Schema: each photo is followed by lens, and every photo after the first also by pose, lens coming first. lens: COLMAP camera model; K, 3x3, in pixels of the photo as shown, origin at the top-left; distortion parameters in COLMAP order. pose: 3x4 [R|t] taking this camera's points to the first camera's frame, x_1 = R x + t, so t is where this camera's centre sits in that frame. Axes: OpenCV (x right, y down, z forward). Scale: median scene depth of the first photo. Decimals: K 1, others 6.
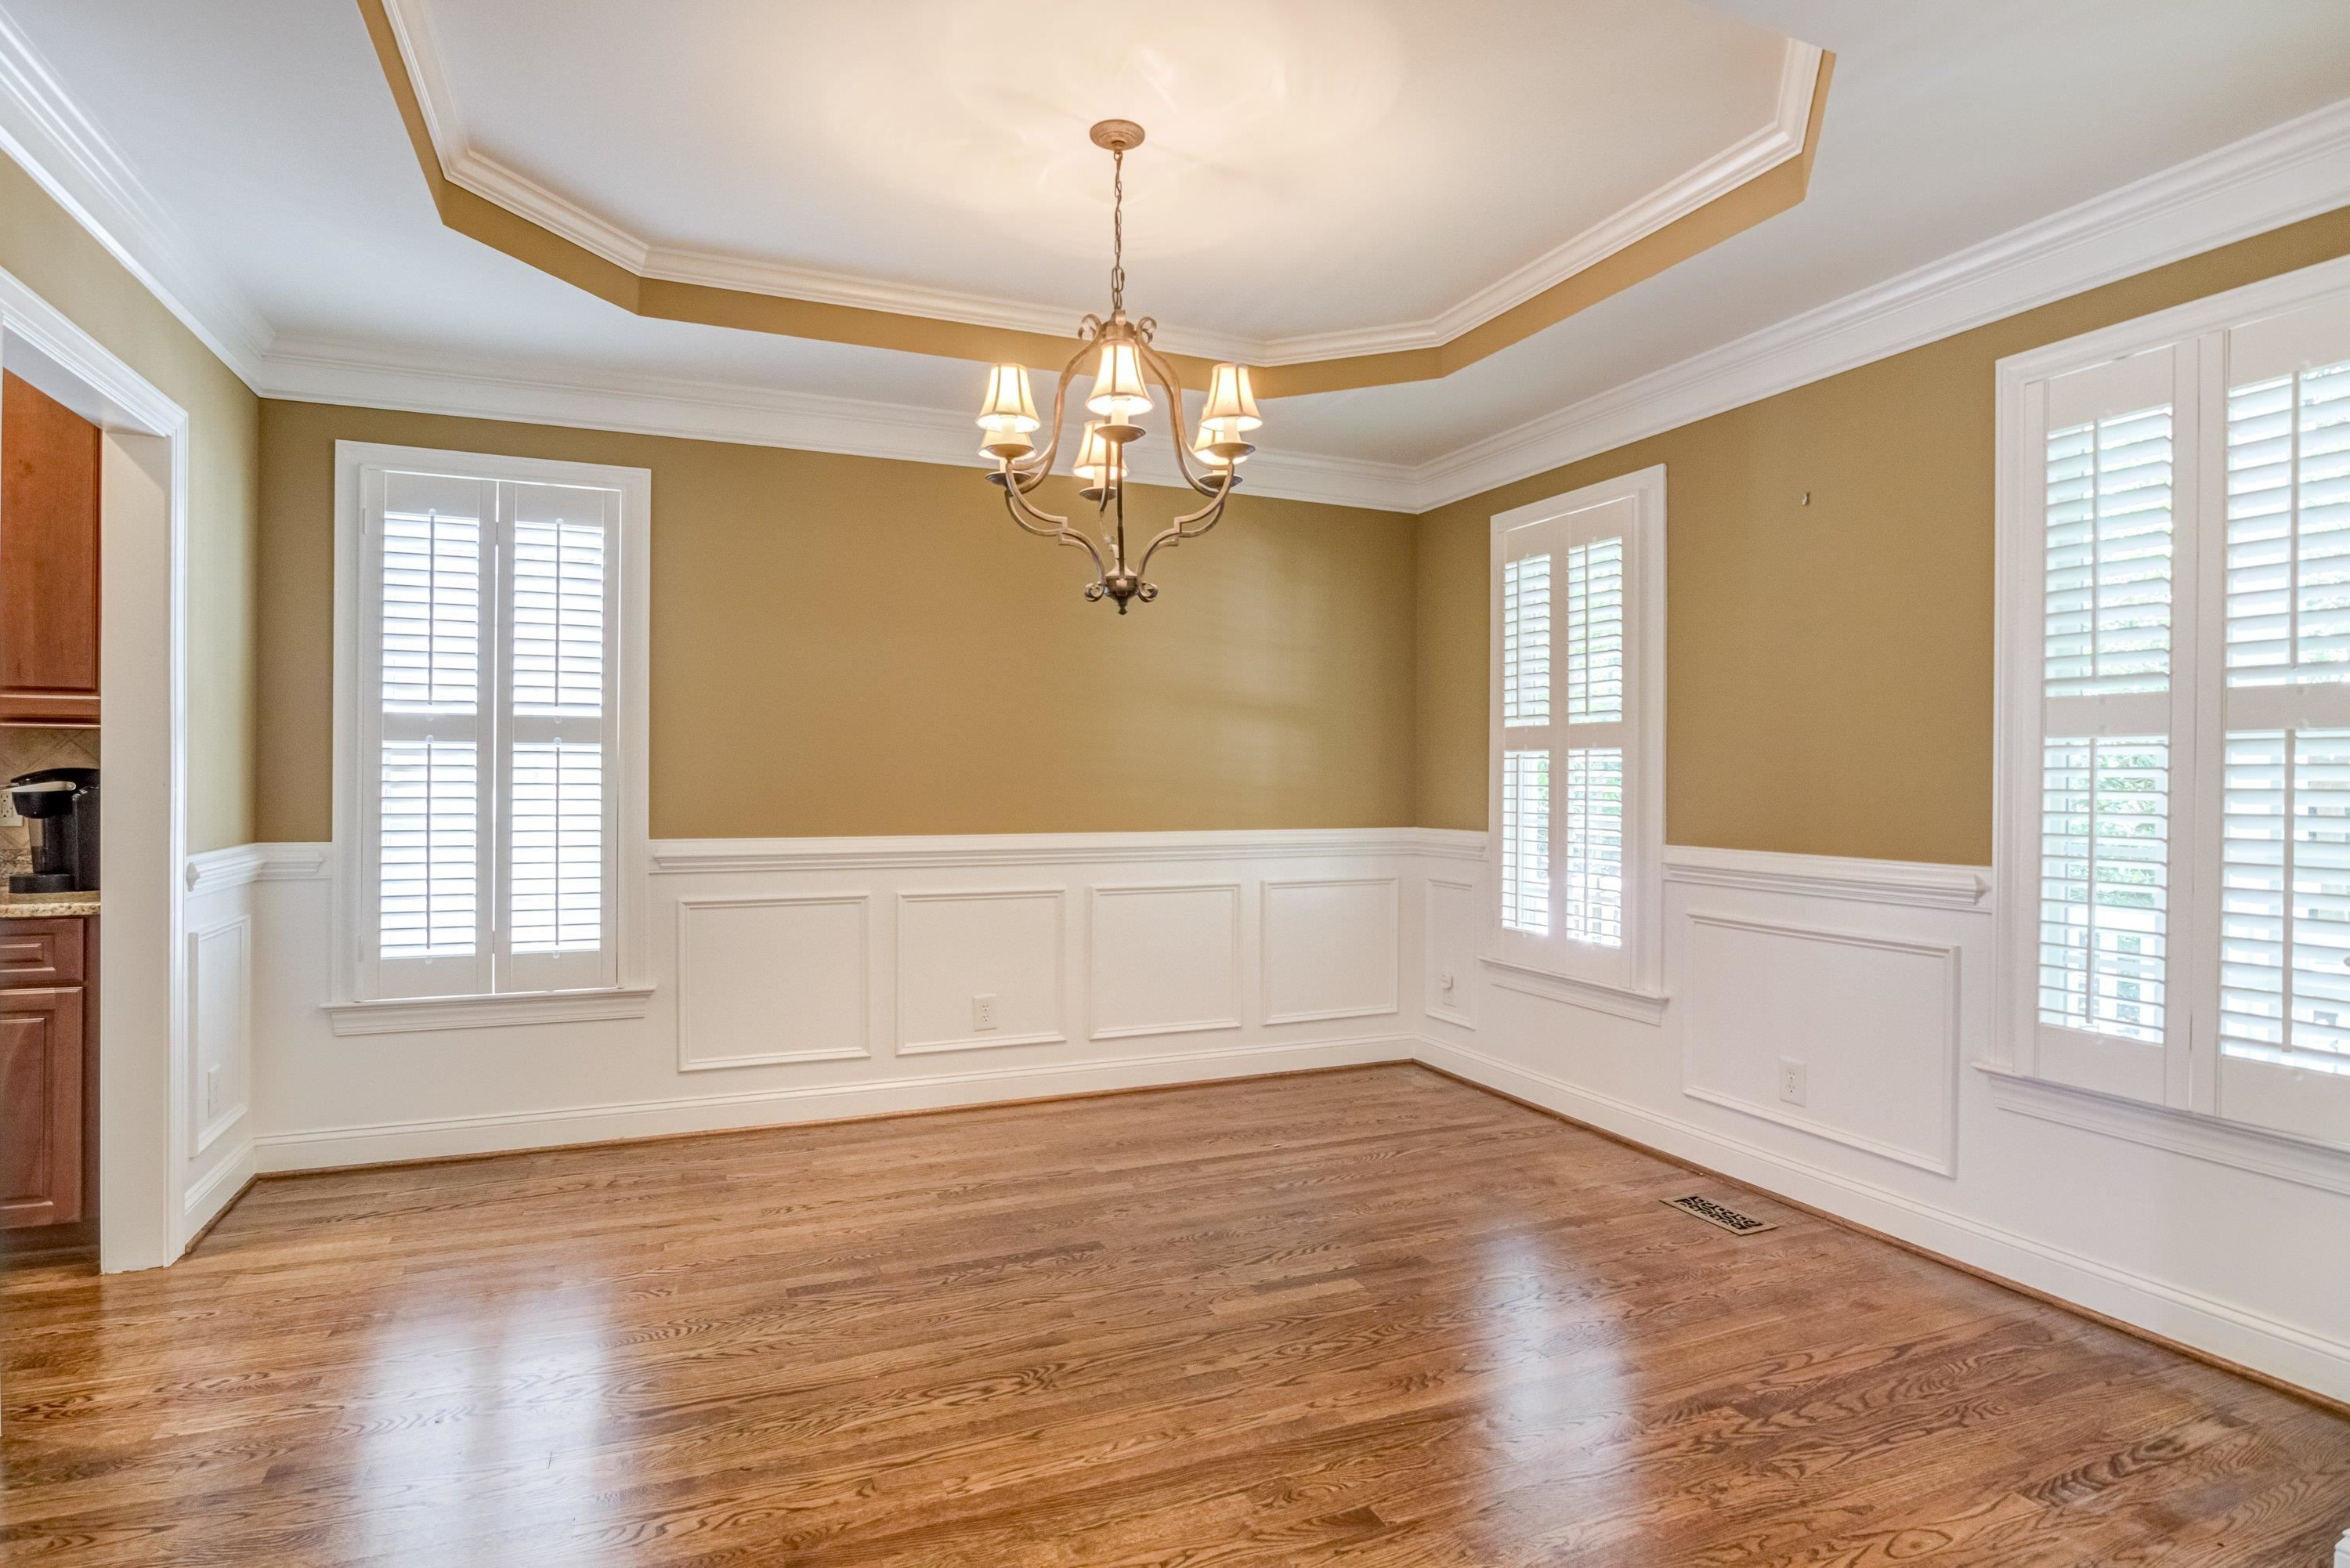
lens RADIAL K [[1161.2, 0, 1129.1], [0, 1161.2, 779.8], [0, 0, 1]] dist [-0.015651, 0.000427]
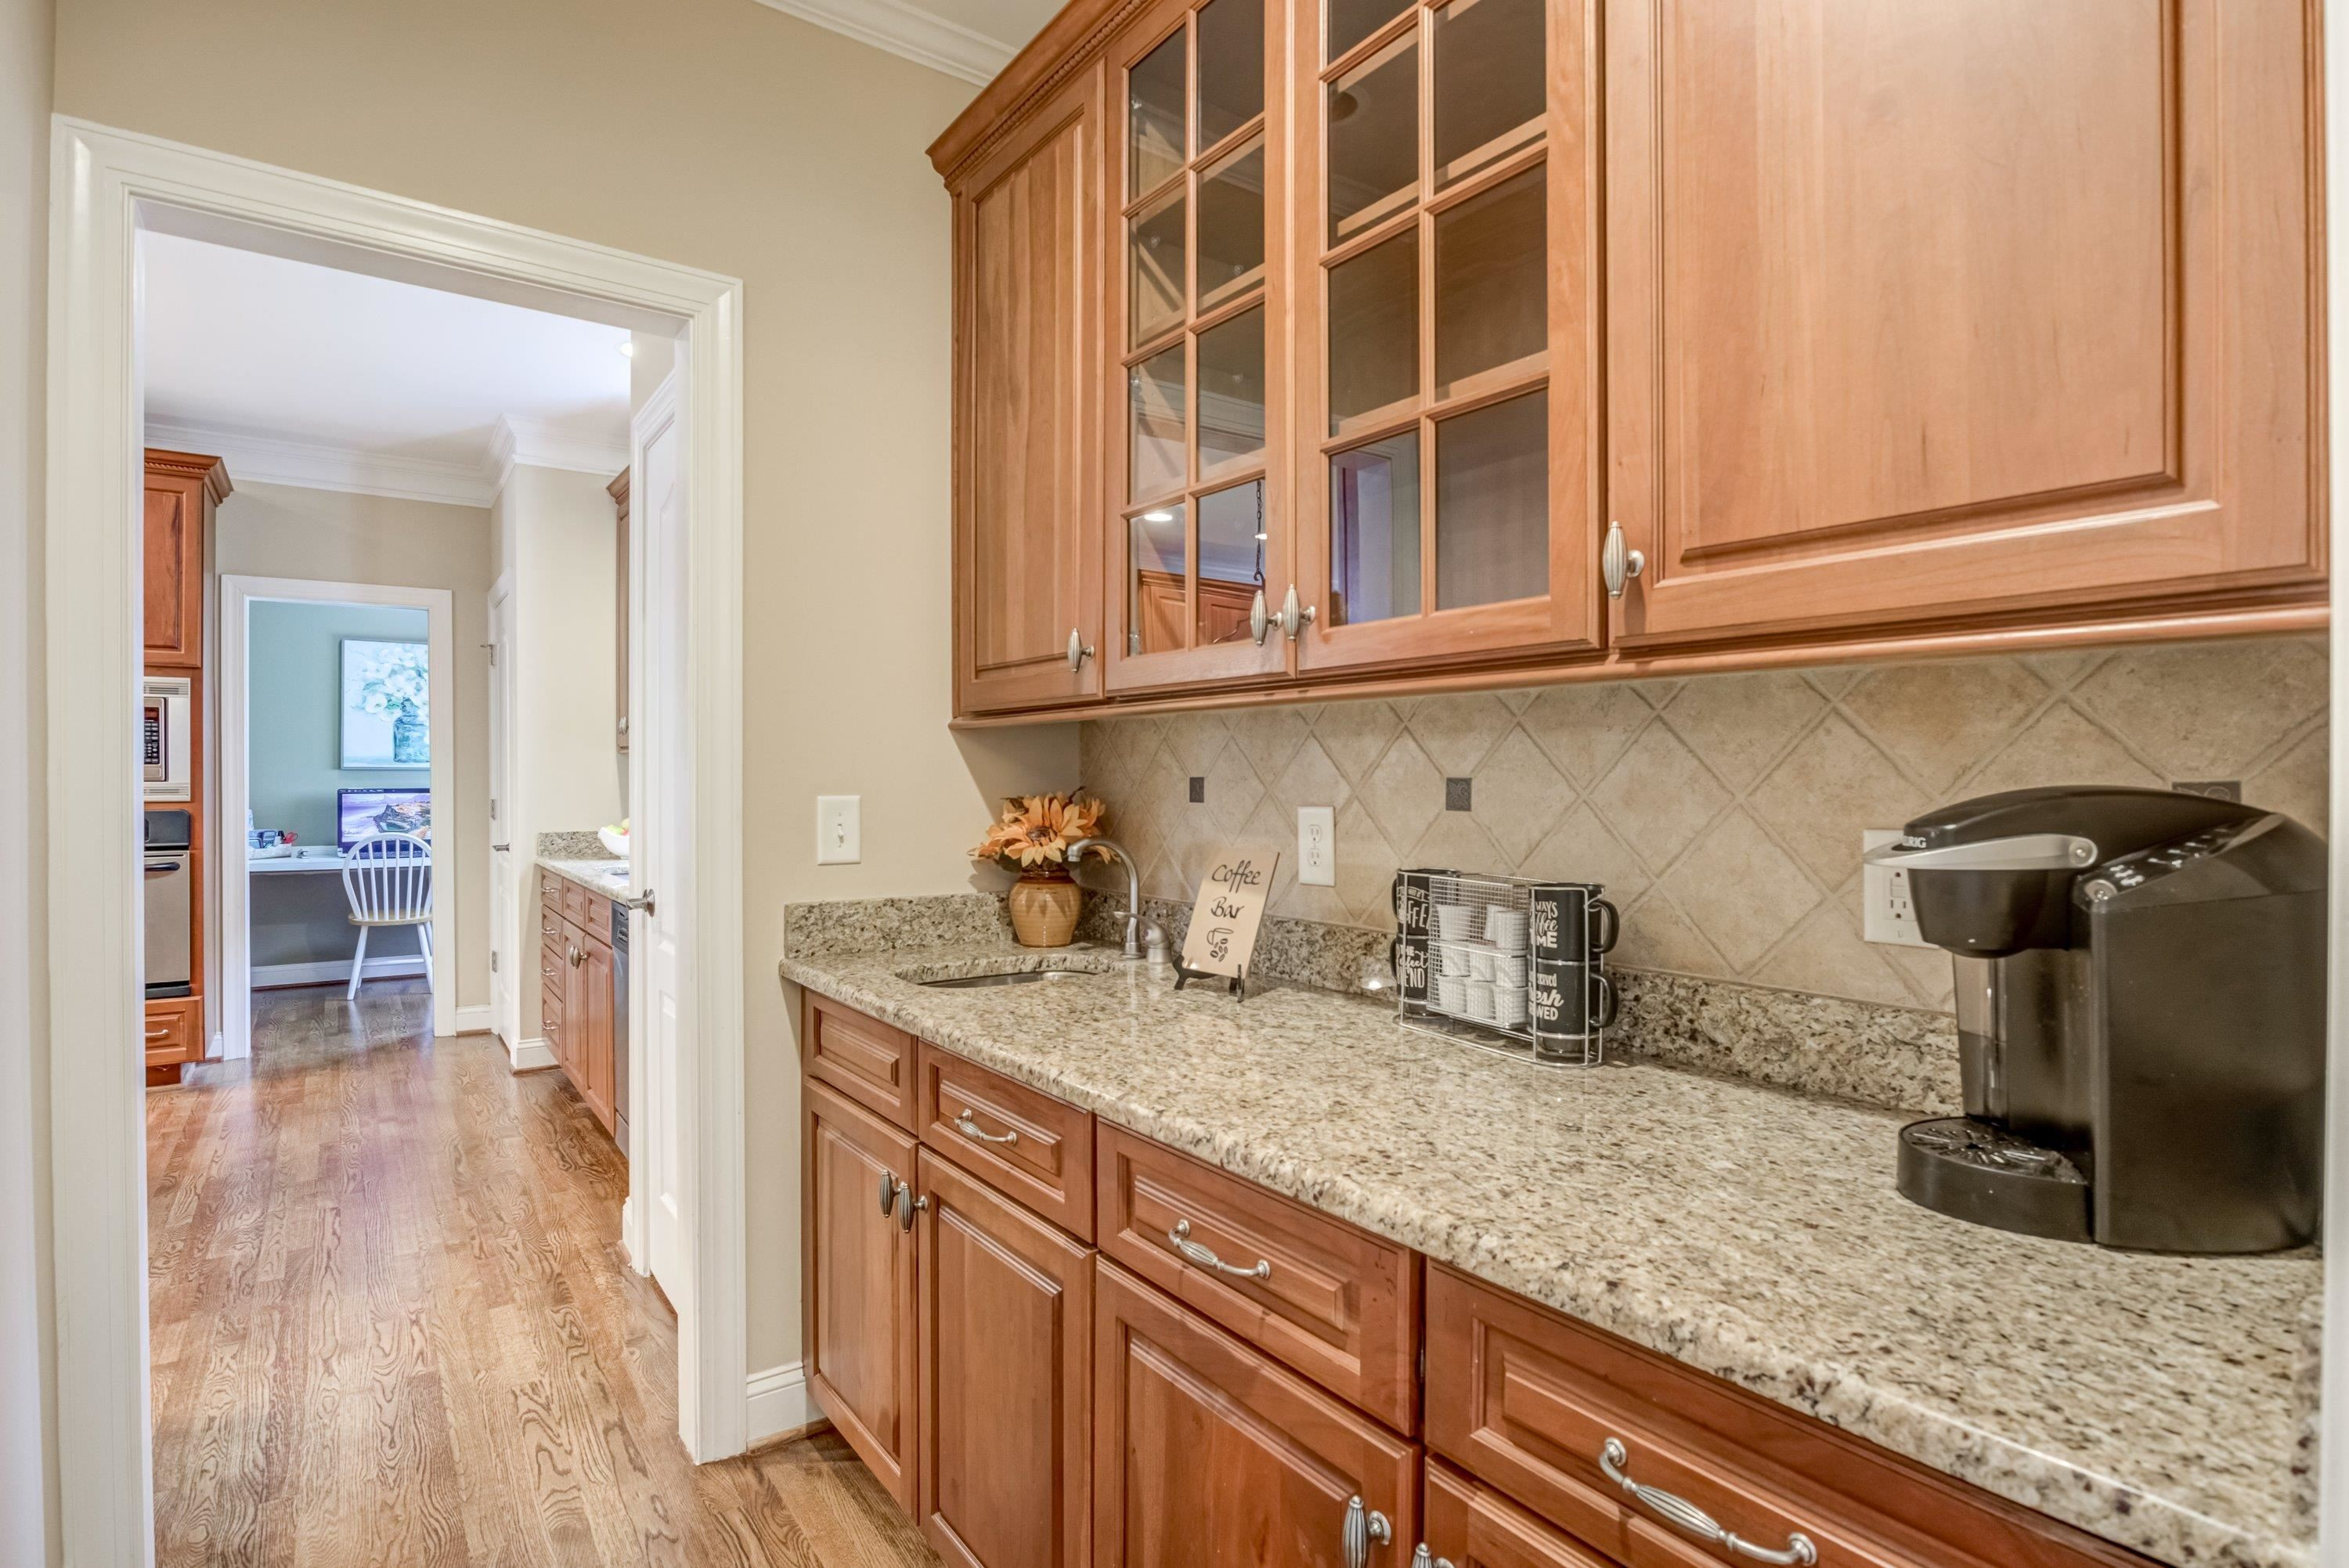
lens RADIAL K [[1204.3, 0, 1180.2], [0, 1204.3, 770.0], [0, 0, 1]] dist [-0.001632, 0.000245]
pose [[0.245542, -0.006203, -0.969366, -0.700729], [-0.001575, 0.999976, -0.006797, -0.013084], [0.969385, 0.003196, 0.245526, 0.721464]]
